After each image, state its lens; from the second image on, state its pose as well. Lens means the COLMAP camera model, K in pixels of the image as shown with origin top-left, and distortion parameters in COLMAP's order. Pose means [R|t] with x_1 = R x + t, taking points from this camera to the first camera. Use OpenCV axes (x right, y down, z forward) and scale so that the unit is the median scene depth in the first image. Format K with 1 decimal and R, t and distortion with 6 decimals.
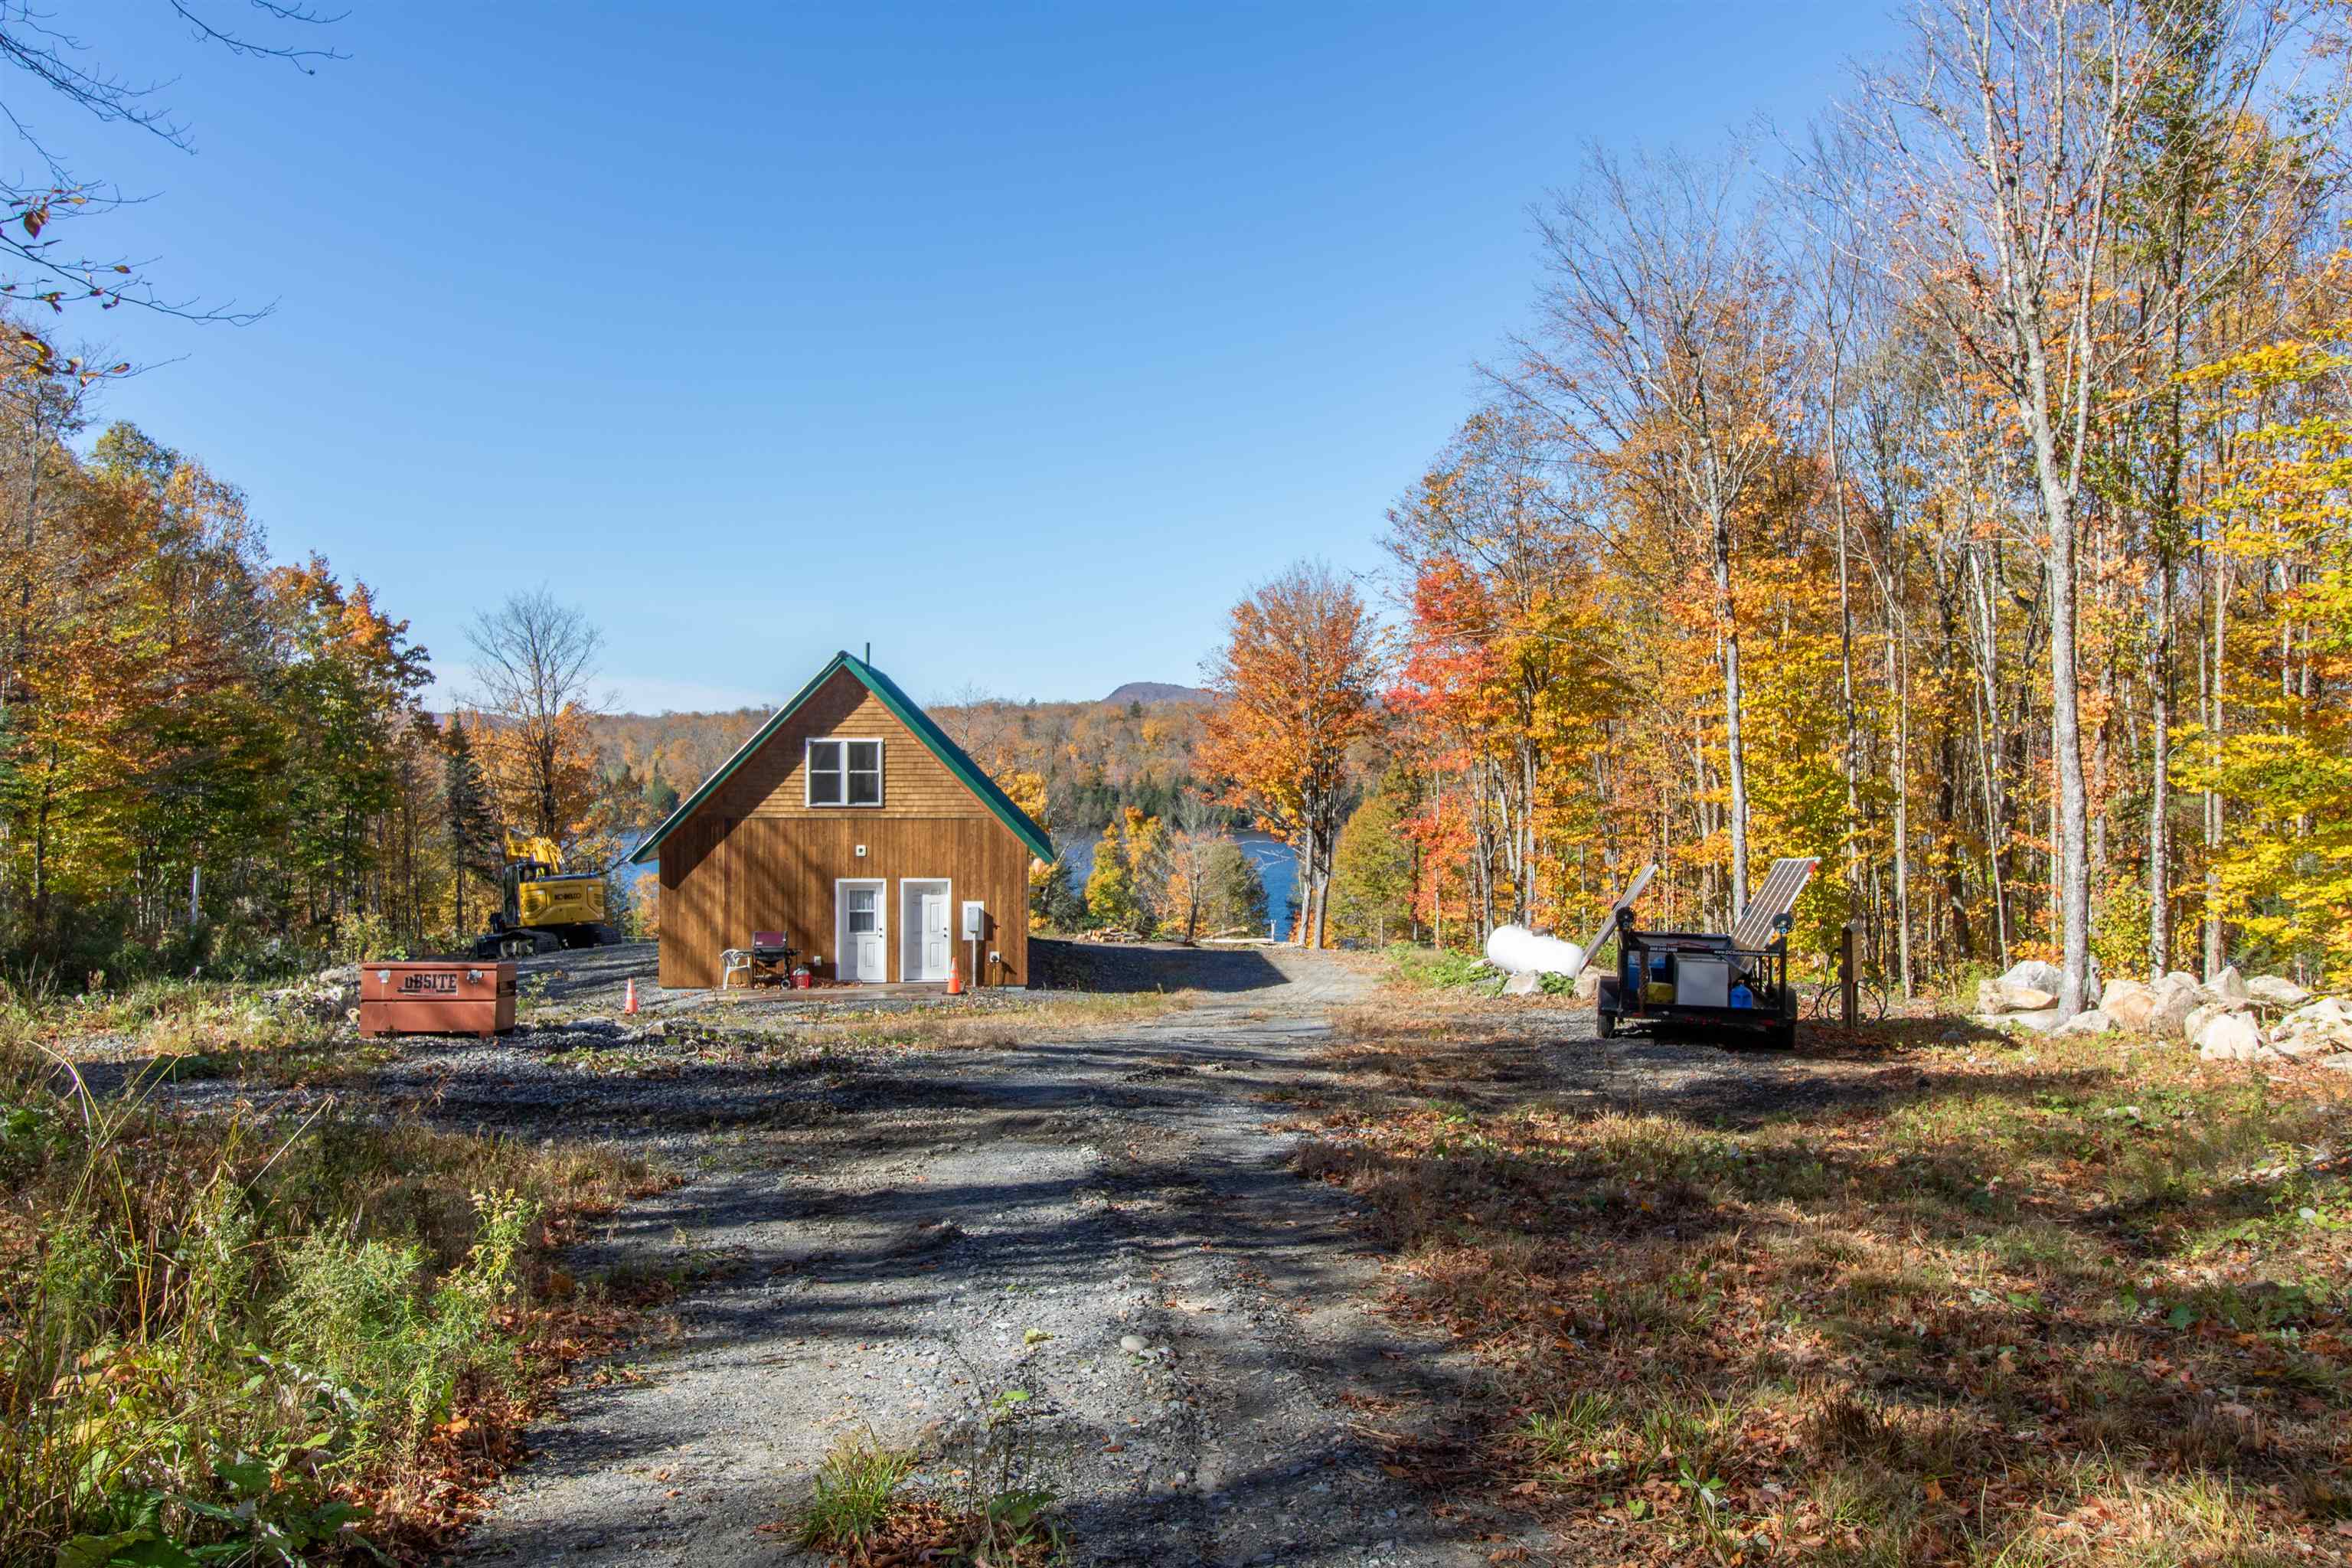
lens RADIAL K [[1933.9, 0, 1176.0], [0, 1933.9, 784.0], [0, 0, 1]] dist [0.060886, -0.001091]
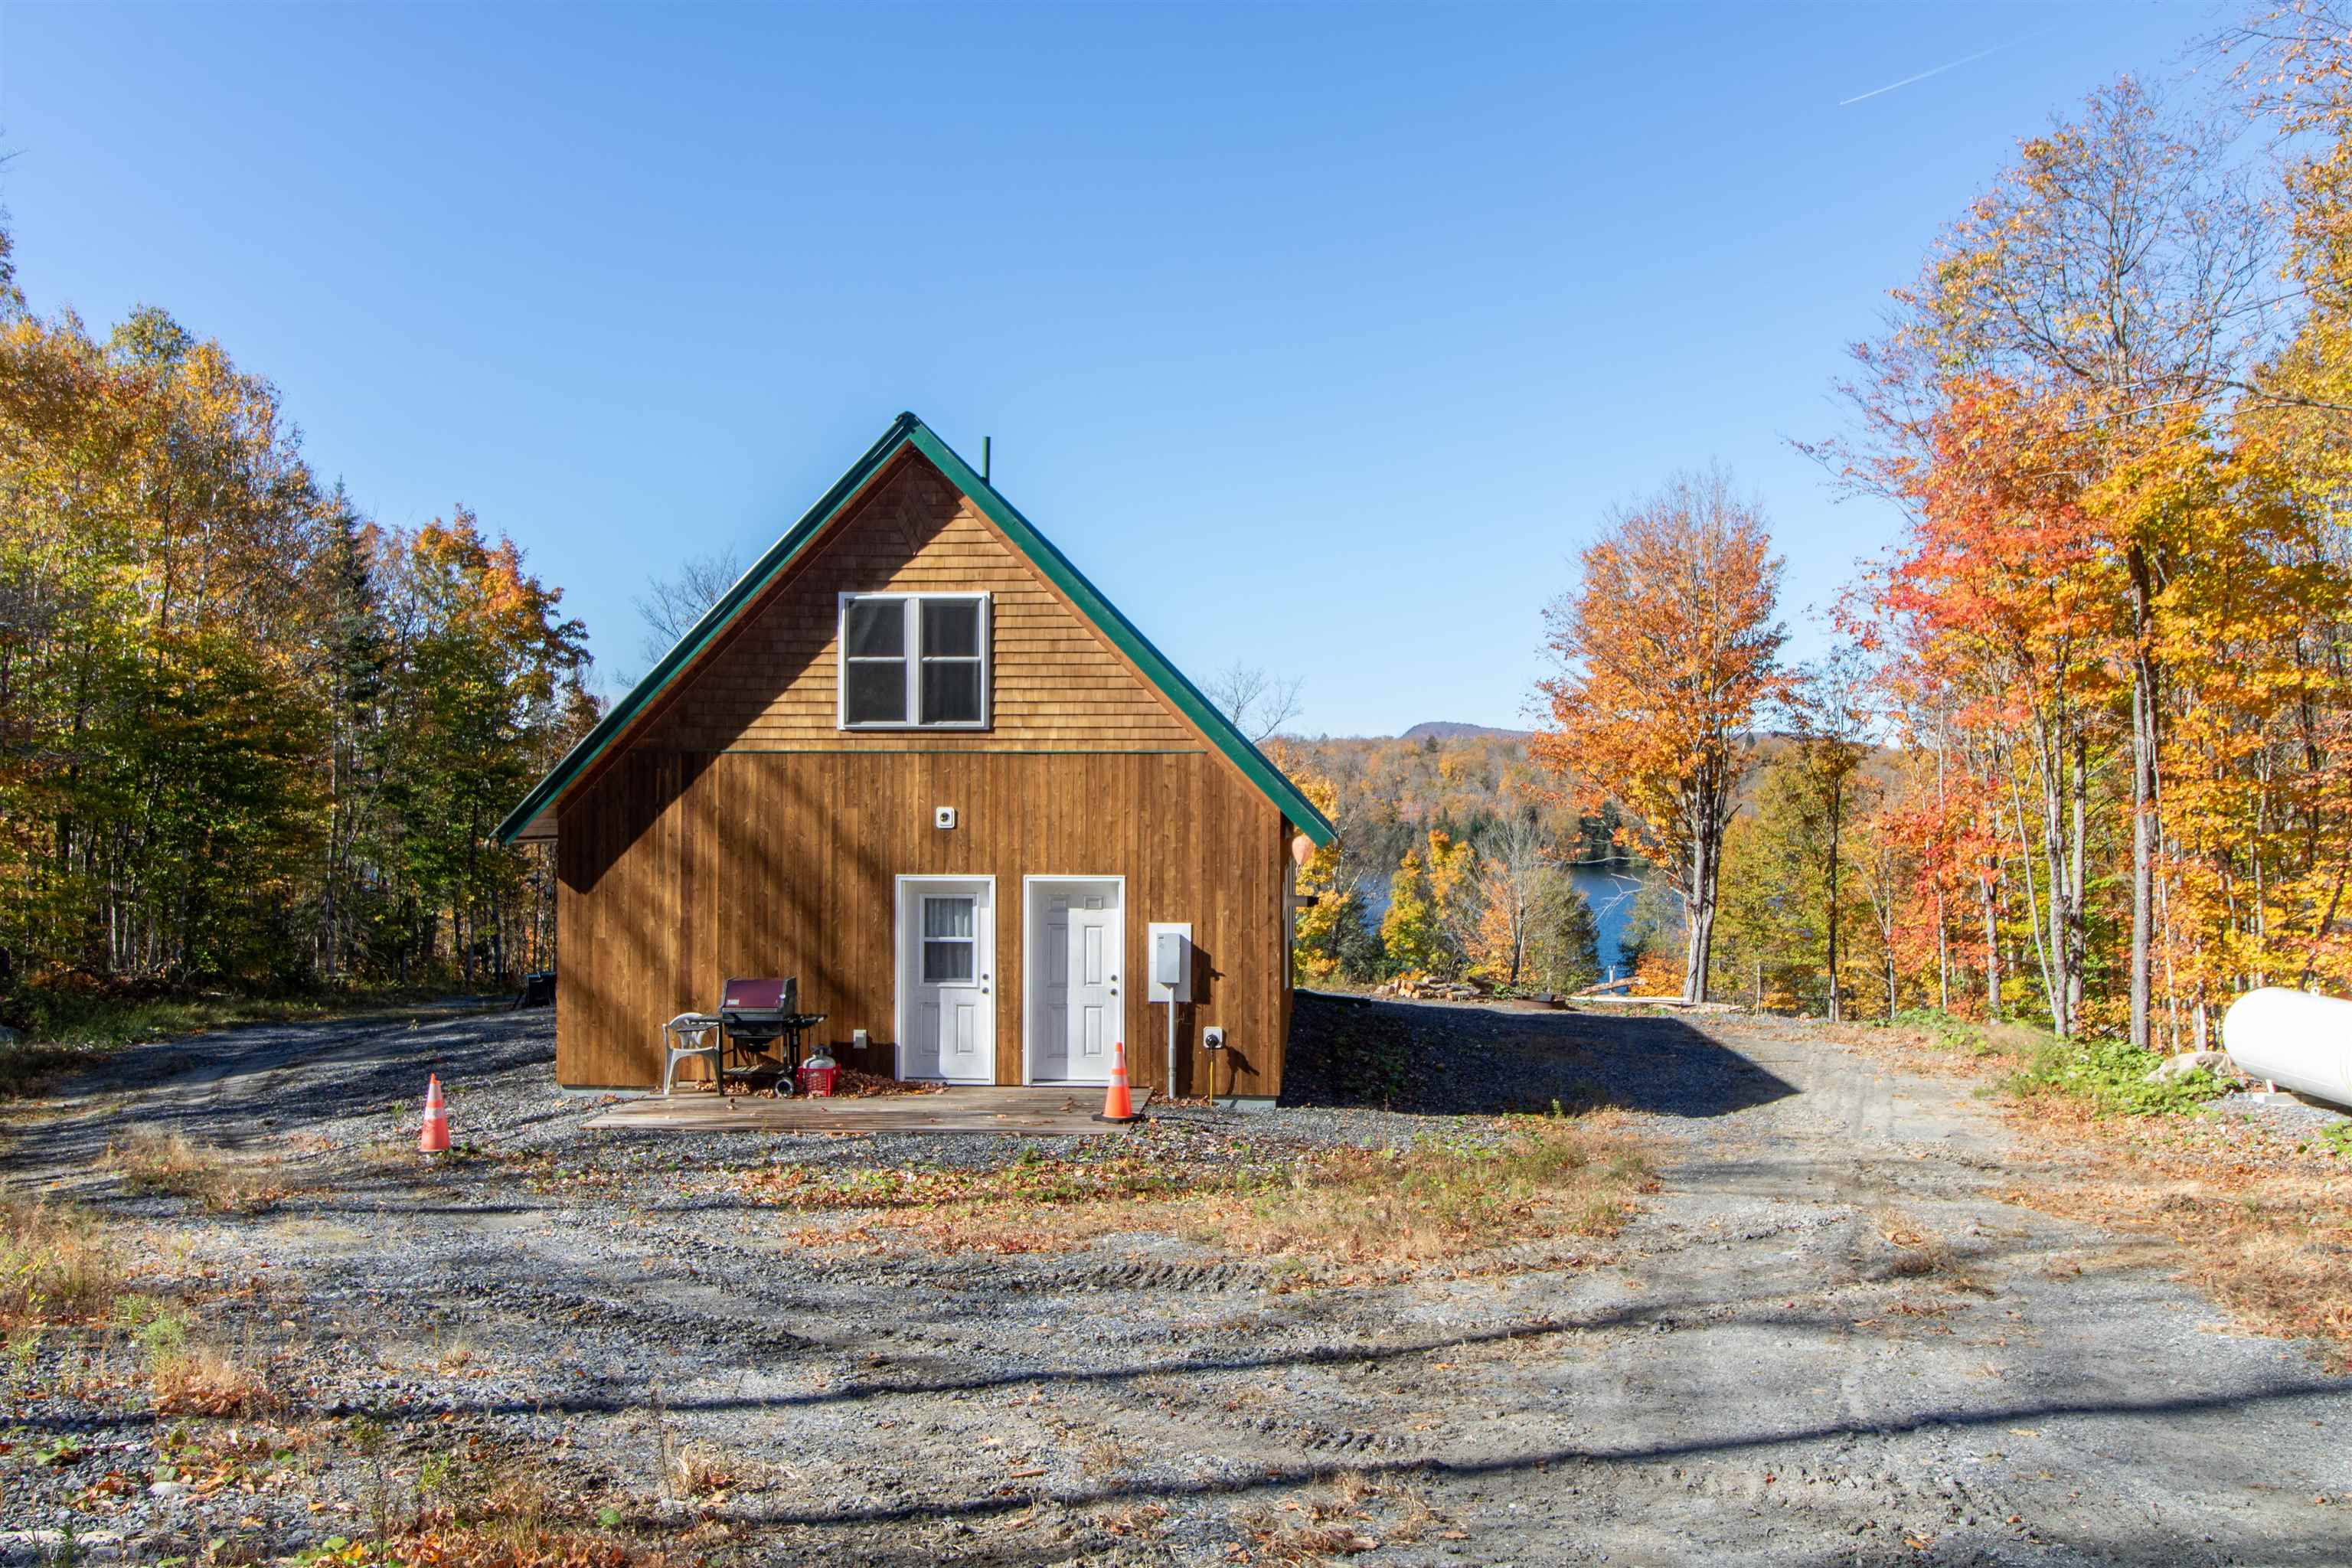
lens RADIAL K [[1933.9, 0, 1176.0], [0, 1933.9, 784.0], [0, 0, 1]] dist [0.060886, -0.001091]
pose [[0.988599, -0.000658, -0.150572, -0.029477], [-0.002529, 0.999777, -0.020971, 0.035830], [0.150553, 0.021113, 0.988377, 0.516099]]
